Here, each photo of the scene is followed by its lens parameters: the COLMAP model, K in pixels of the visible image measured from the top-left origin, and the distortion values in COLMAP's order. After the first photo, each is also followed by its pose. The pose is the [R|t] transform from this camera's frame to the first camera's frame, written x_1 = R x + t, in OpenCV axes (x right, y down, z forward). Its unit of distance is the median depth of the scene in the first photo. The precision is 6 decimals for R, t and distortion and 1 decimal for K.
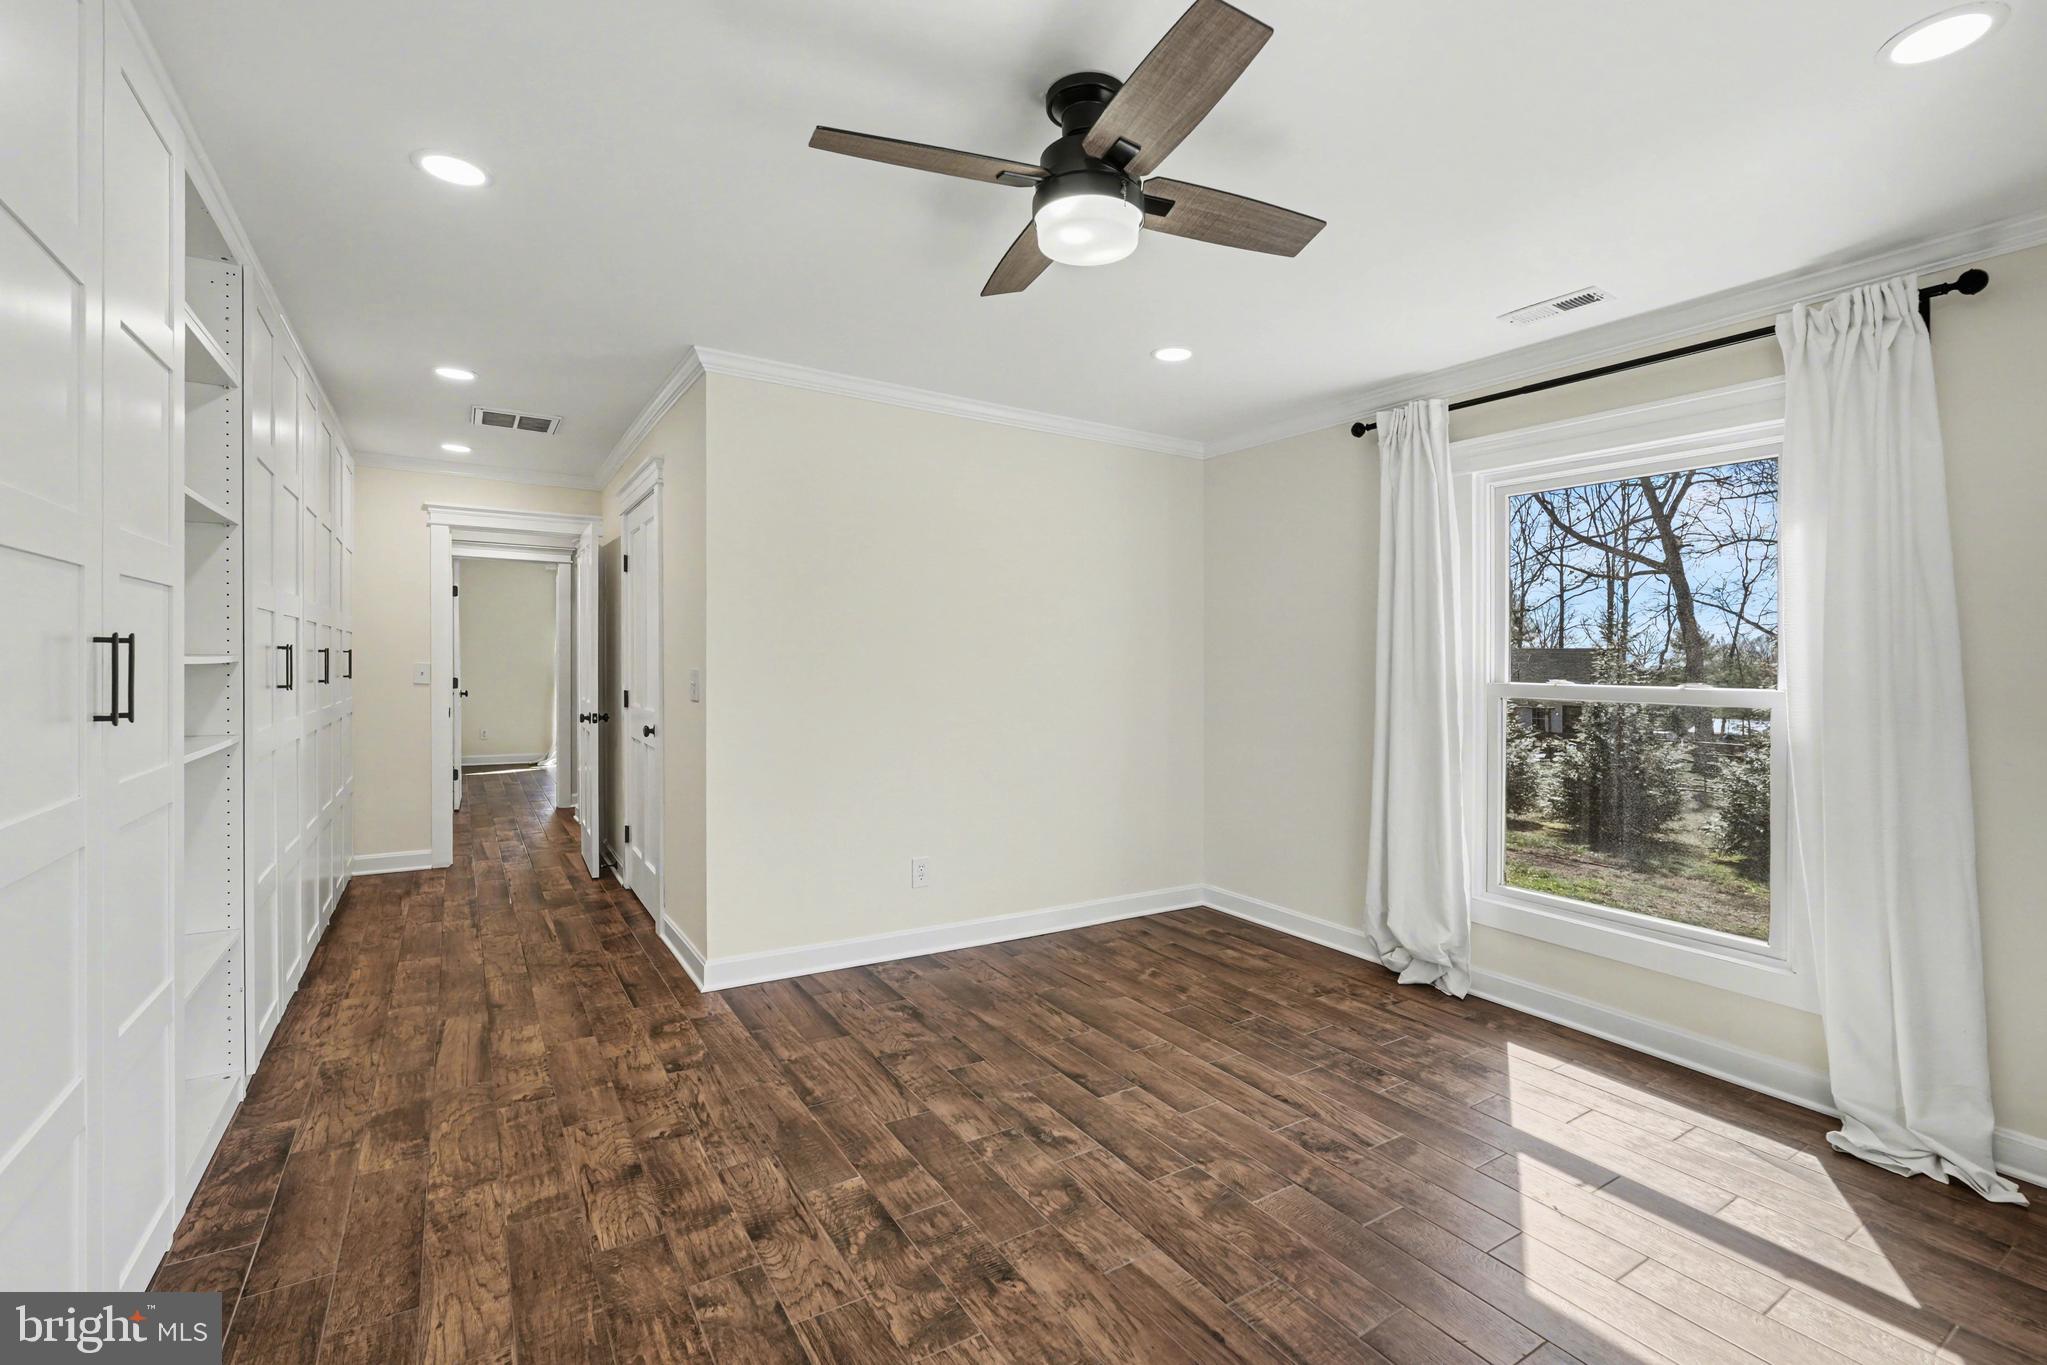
lens RADIAL K [[900.1, 0, 1025.3], [0, 900.1, 674.1], [0, 0, 1]] dist [-0.002236, 0.000604]
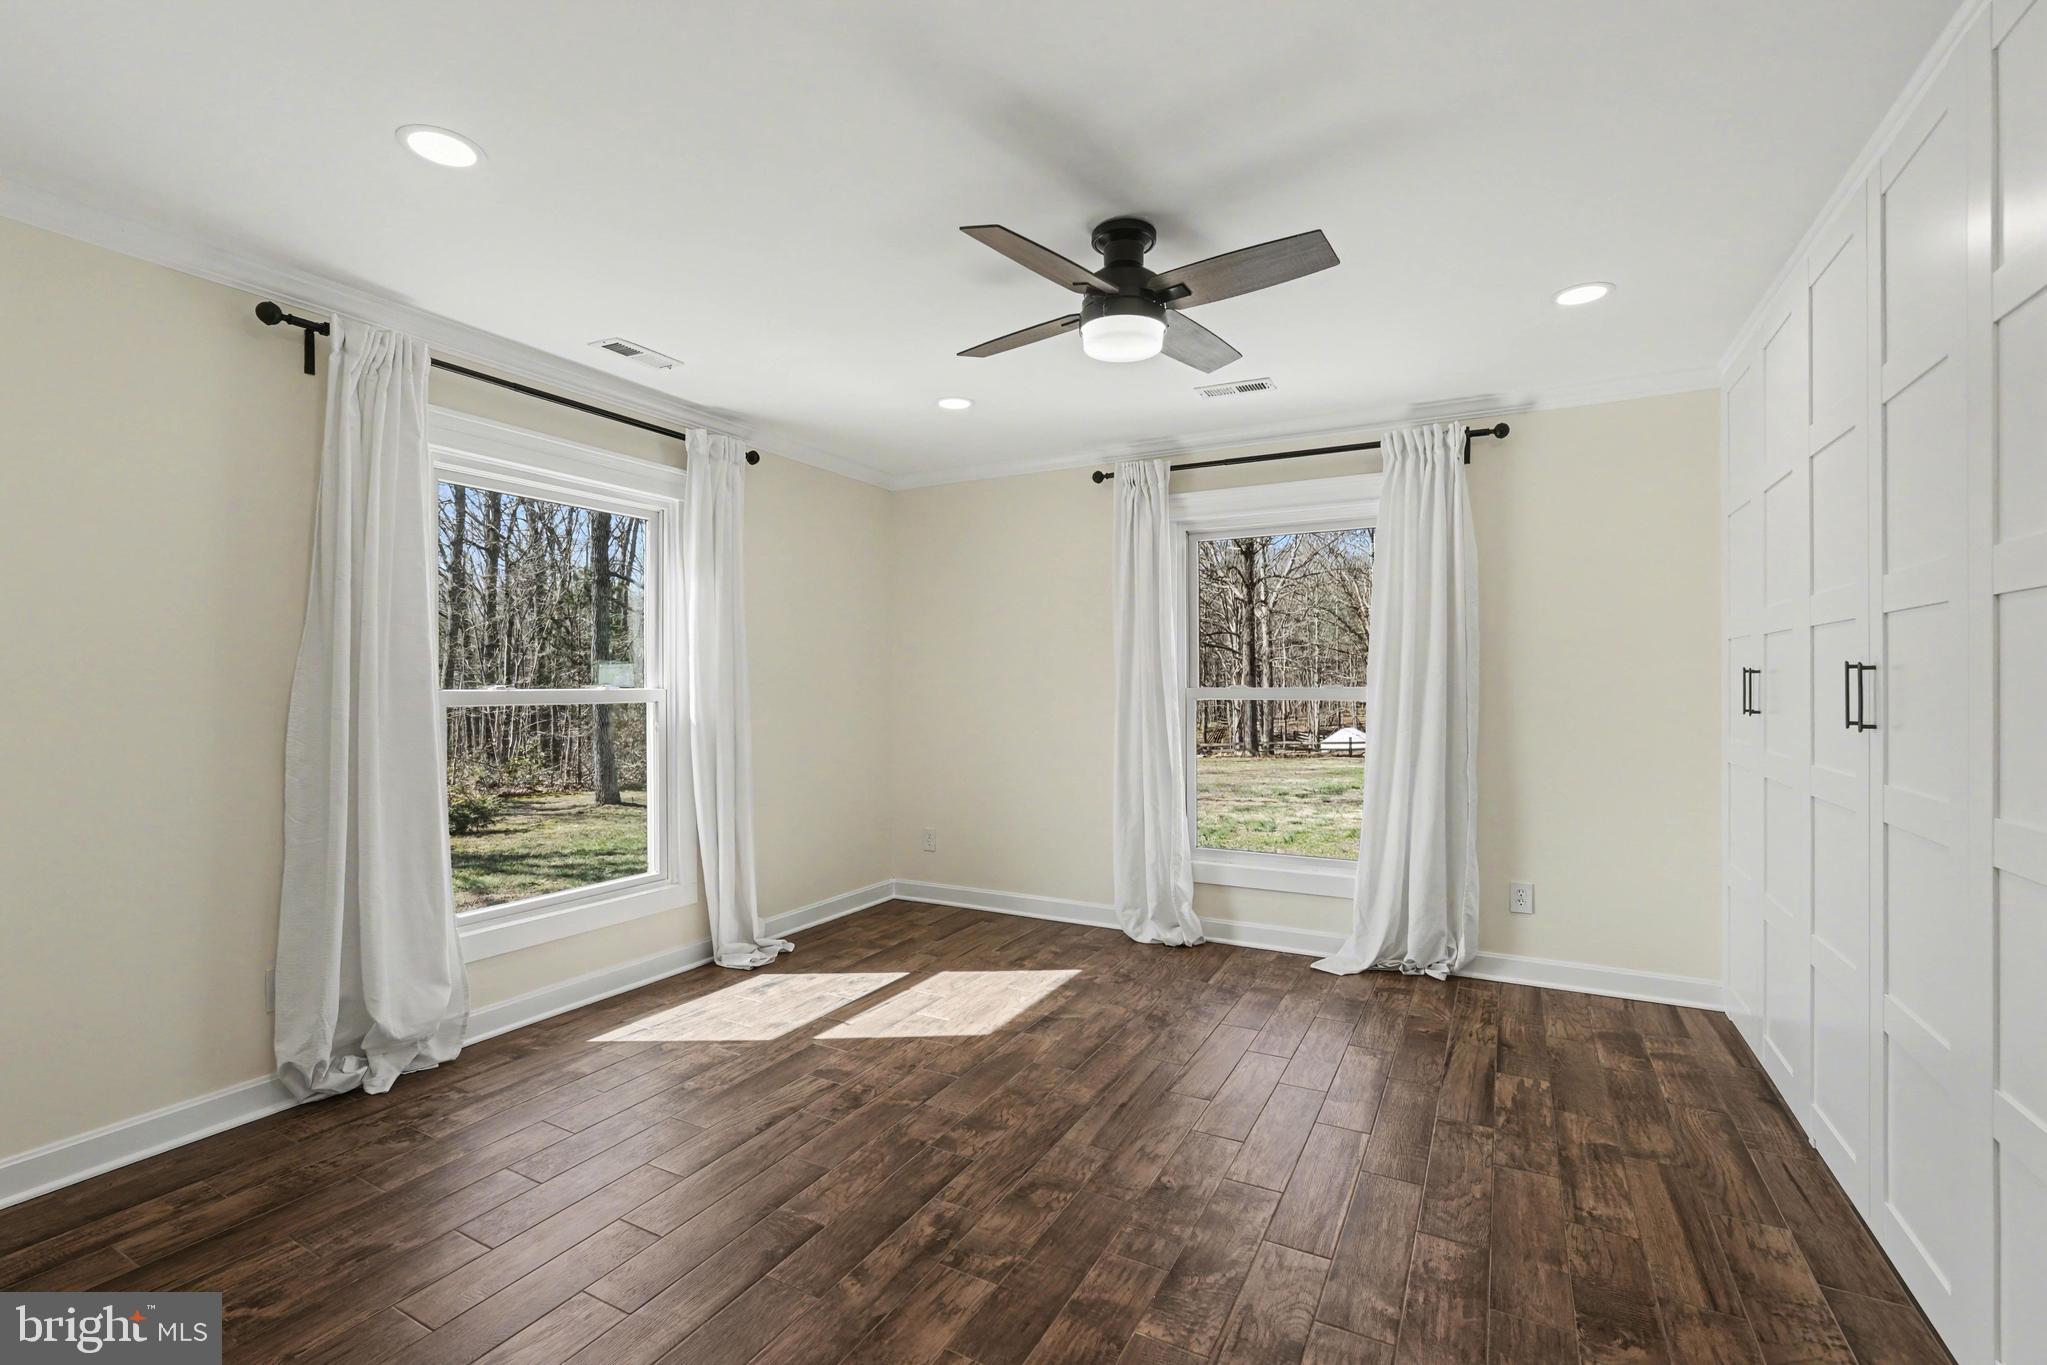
lens RADIAL K [[900.1, 0, 1022.3], [0, 900.1, 674.8], [0, 0, 1]] dist [-0.002236, 0.000604]
pose [[-0.485238, -0.009412, 0.874331, -0.775620], [0.000080, 0.999942, 0.010809, -0.023068], [-0.874382, 0.005315, -0.485209, 1.389119]]
